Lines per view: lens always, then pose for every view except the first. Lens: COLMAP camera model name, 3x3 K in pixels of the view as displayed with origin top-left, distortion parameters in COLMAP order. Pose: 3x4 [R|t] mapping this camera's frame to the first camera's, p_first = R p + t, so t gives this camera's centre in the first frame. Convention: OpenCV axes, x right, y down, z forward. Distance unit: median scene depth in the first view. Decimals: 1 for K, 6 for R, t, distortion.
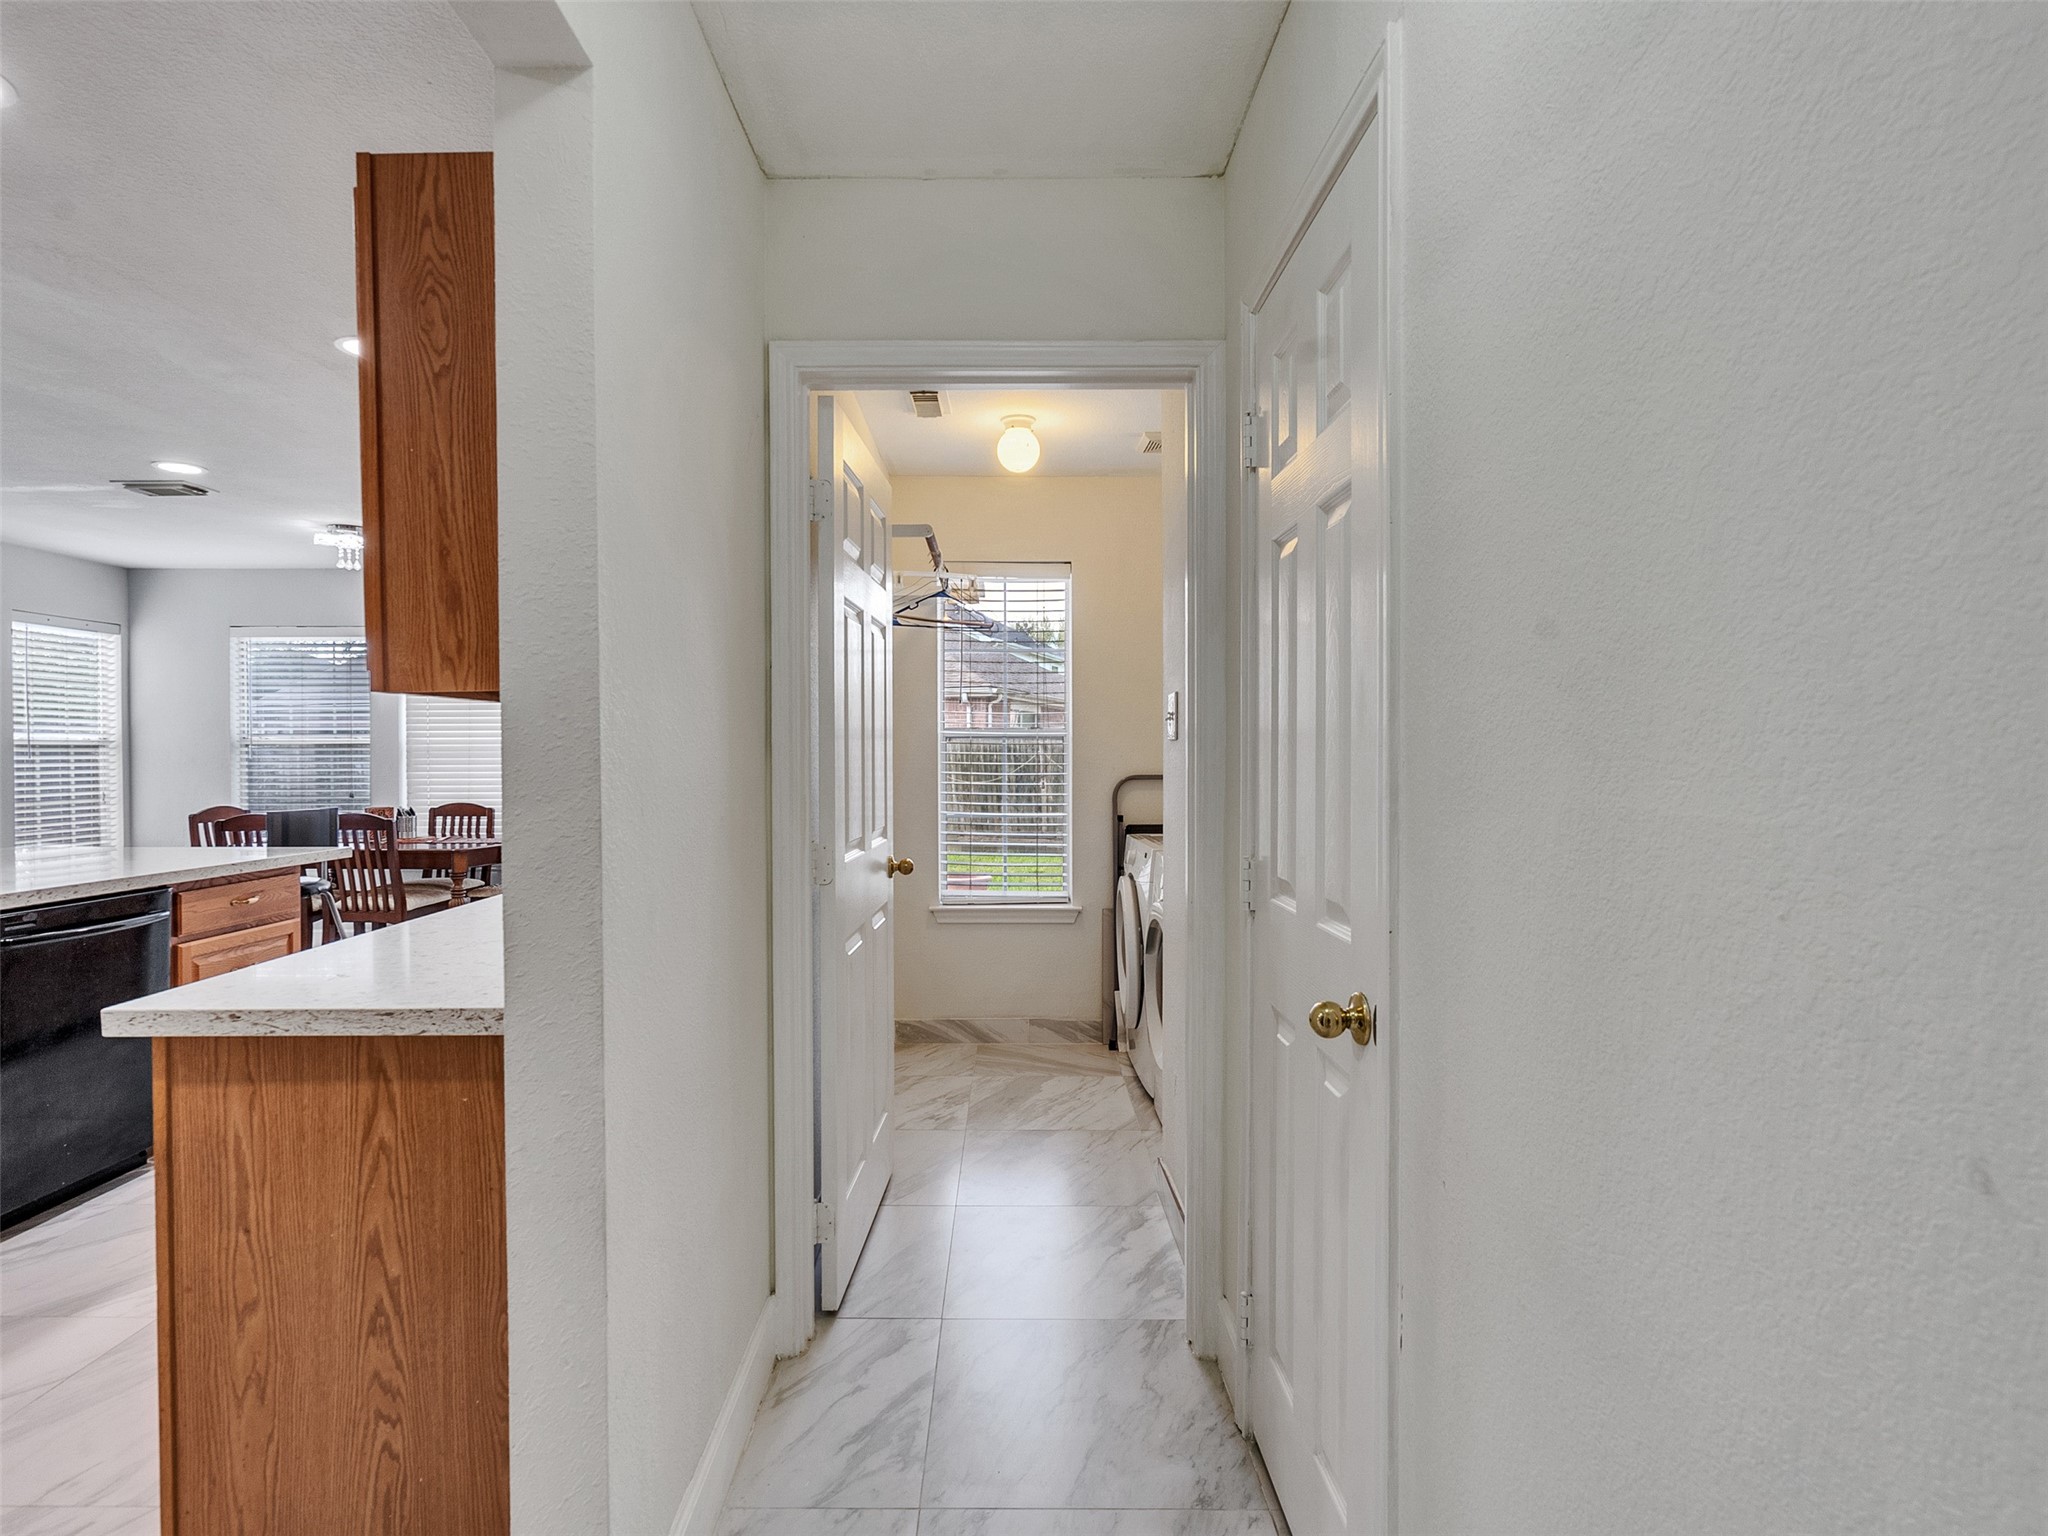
lens RADIAL K [[1043.0, 0, 1004.9], [0, 1043.0, 765.8], [0, 0, 1]] dist [-0.003565, 0.000859]
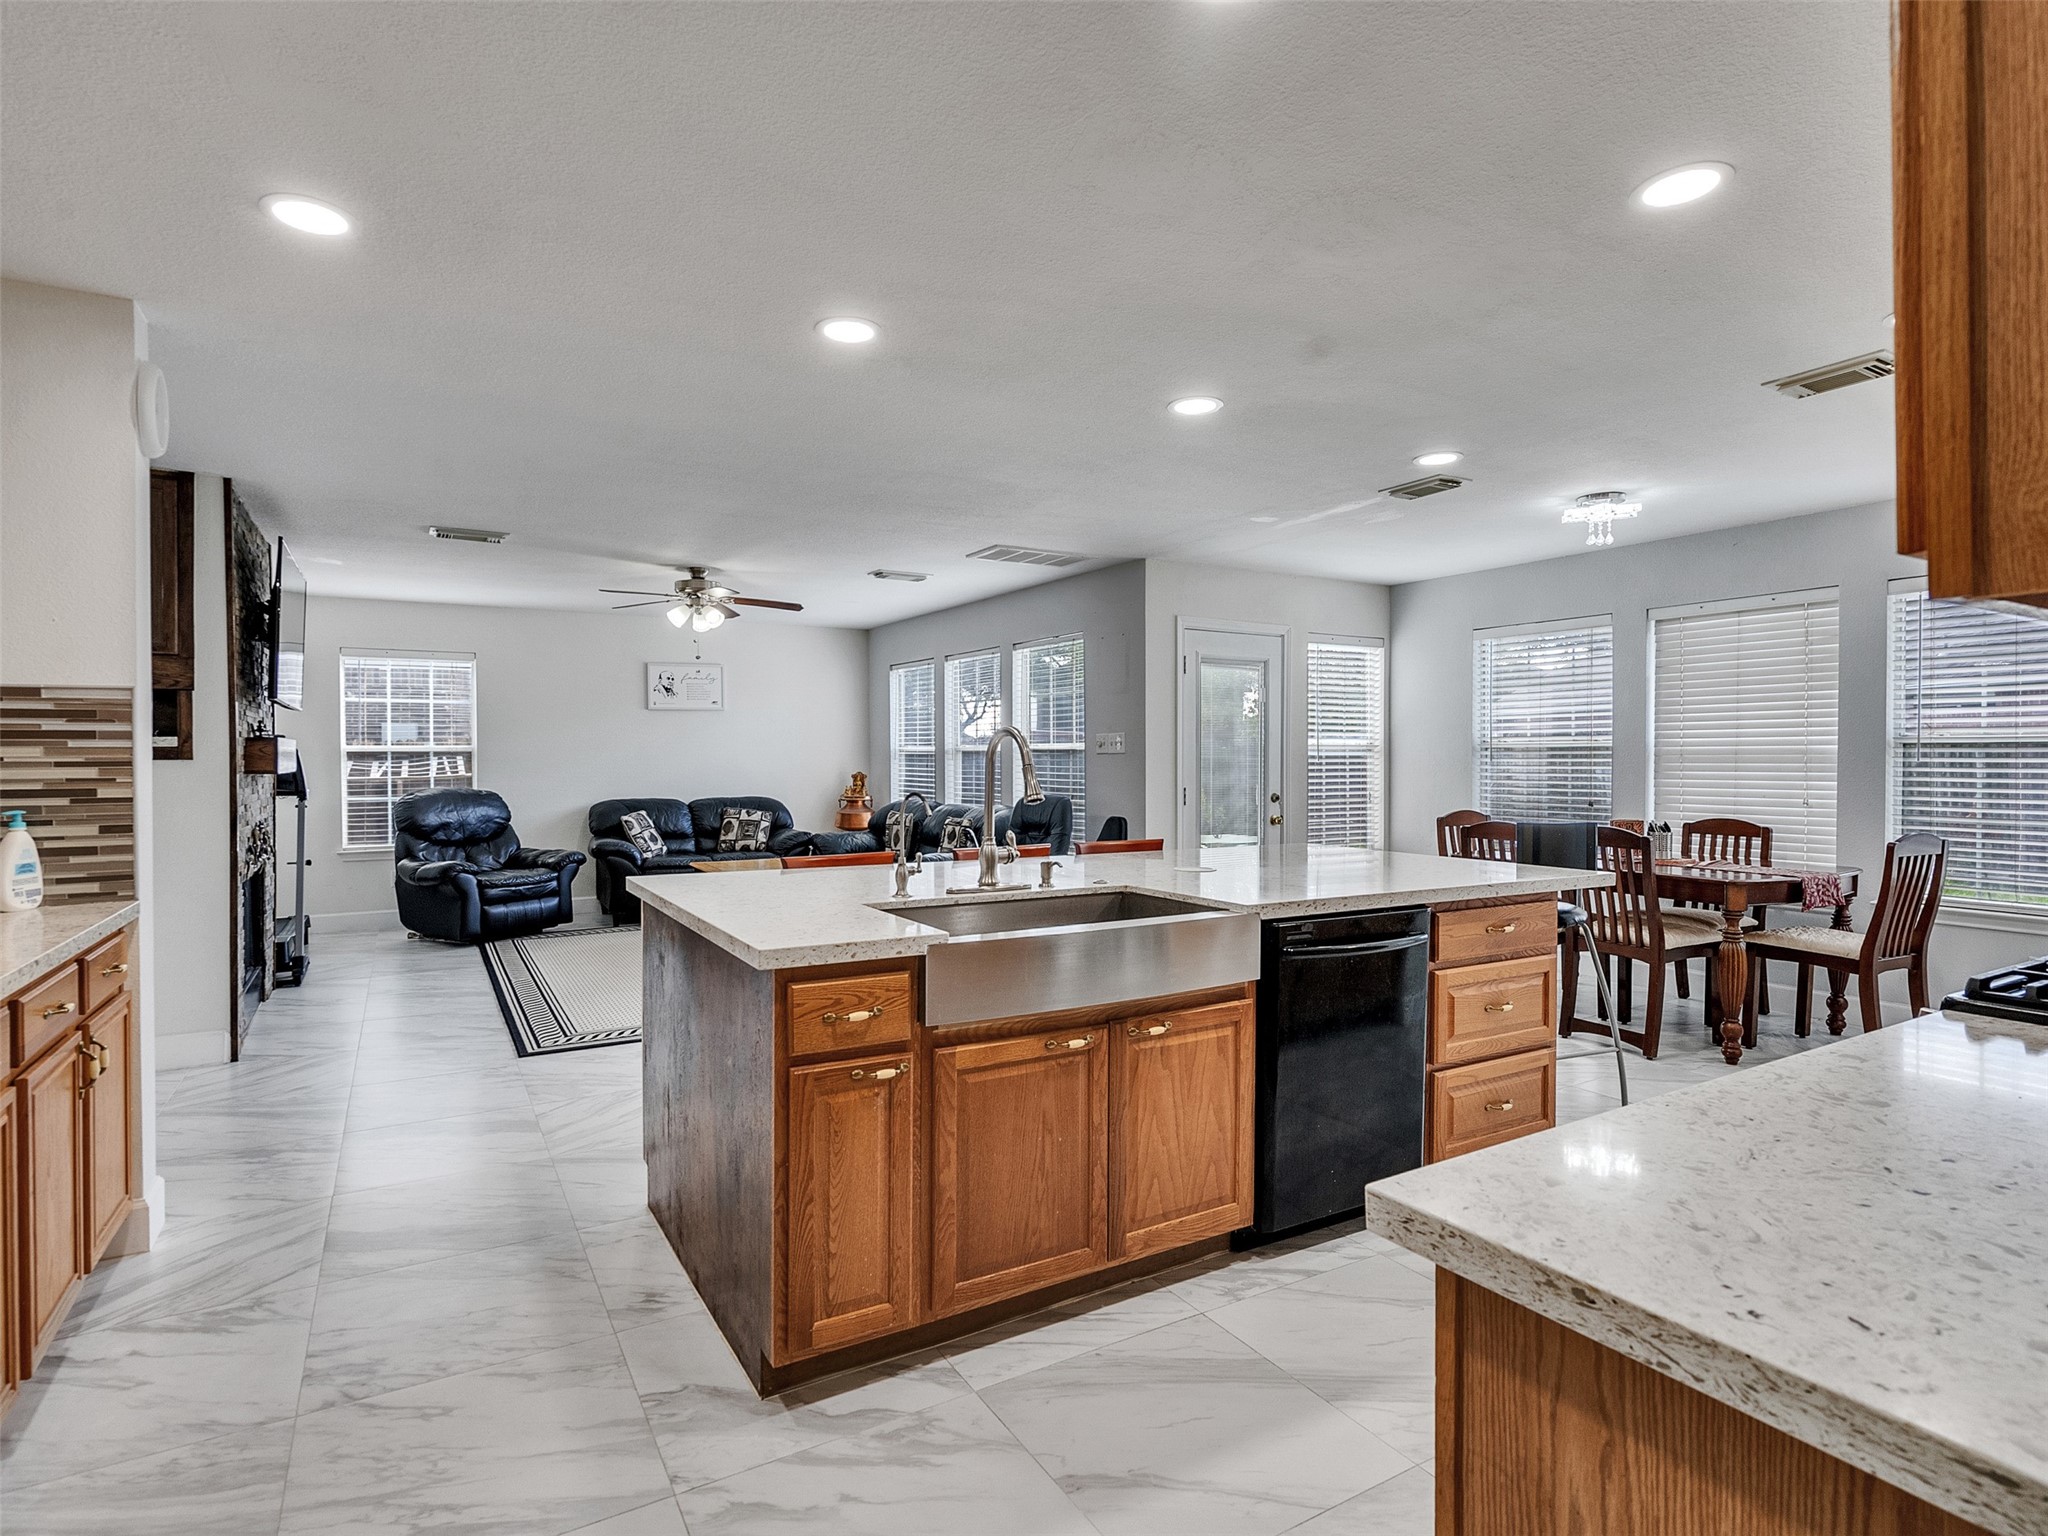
lens RADIAL K [[1043.0, 0, 1004.9], [0, 1043.0, 765.8], [0, 0, 1]] dist [-0.003565, 0.000859]
pose [[0.497486, 0.008691, -0.867428, -0.122299], [-0.011888, 0.999924, 0.003201, -0.001651], [0.867390, 0.008720, 0.497552, 0.140127]]
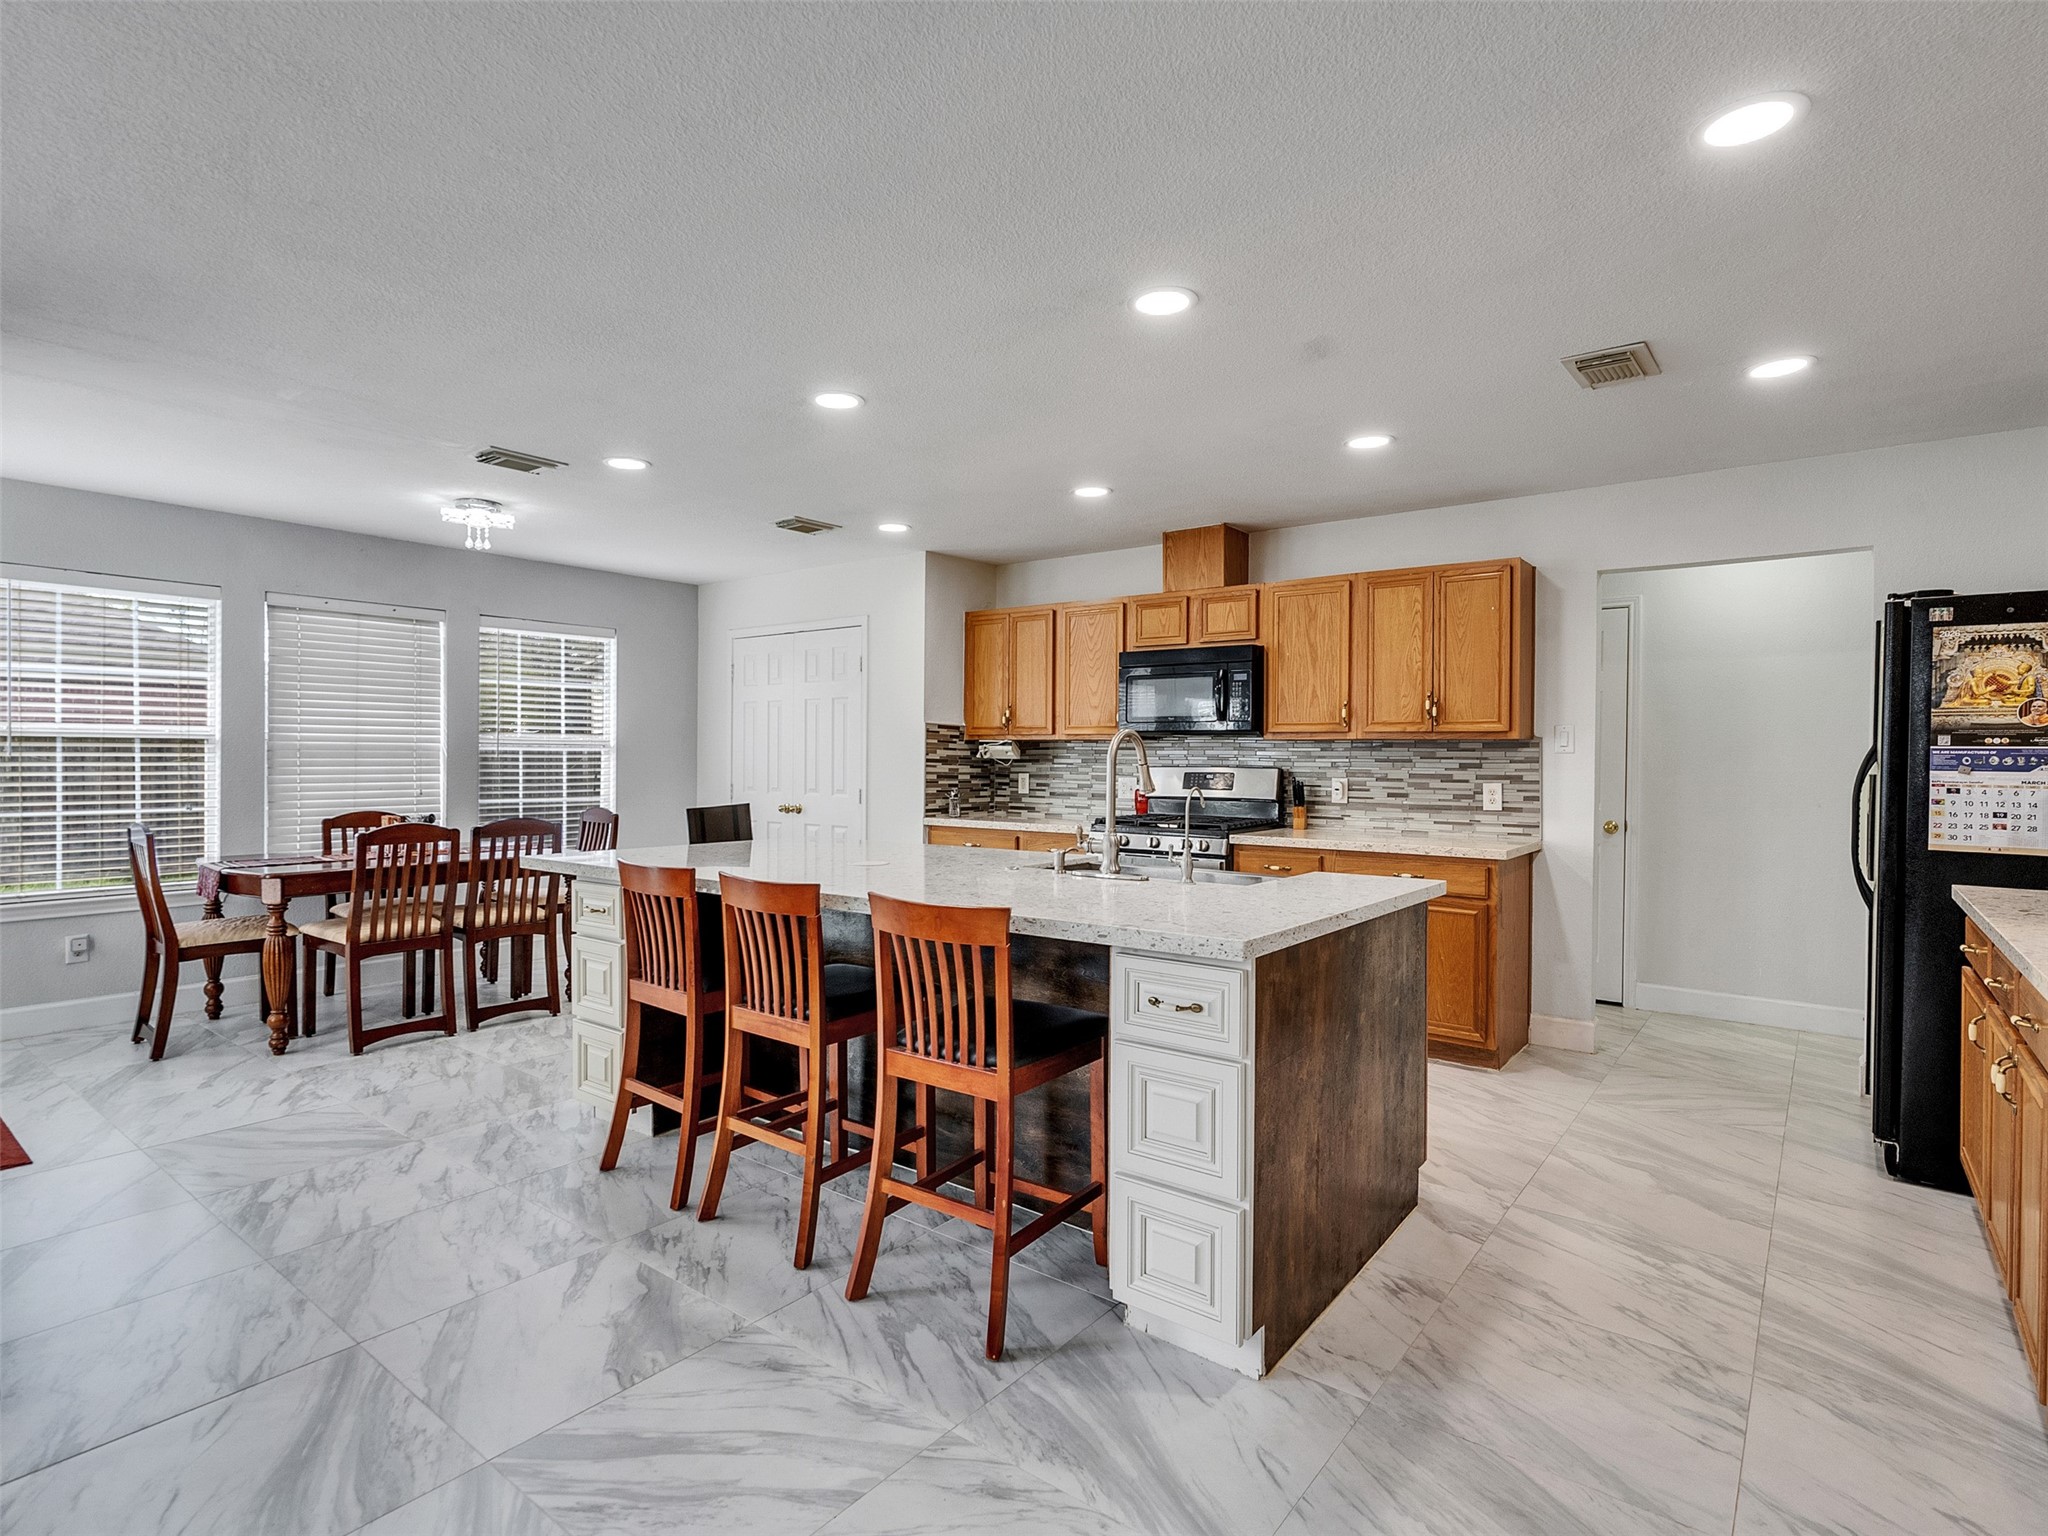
lens RADIAL K [[1043.0, 0, 1004.9], [0, 1043.0, 765.8], [0, 0, 1]] dist [-0.003565, 0.000859]
pose [[0.624706, 0.000978, 0.780859, -1.049652], [0.002147, 0.999993, -0.002971, 0.002657], [-0.780857, 0.003532, 0.624700, 0.081788]]
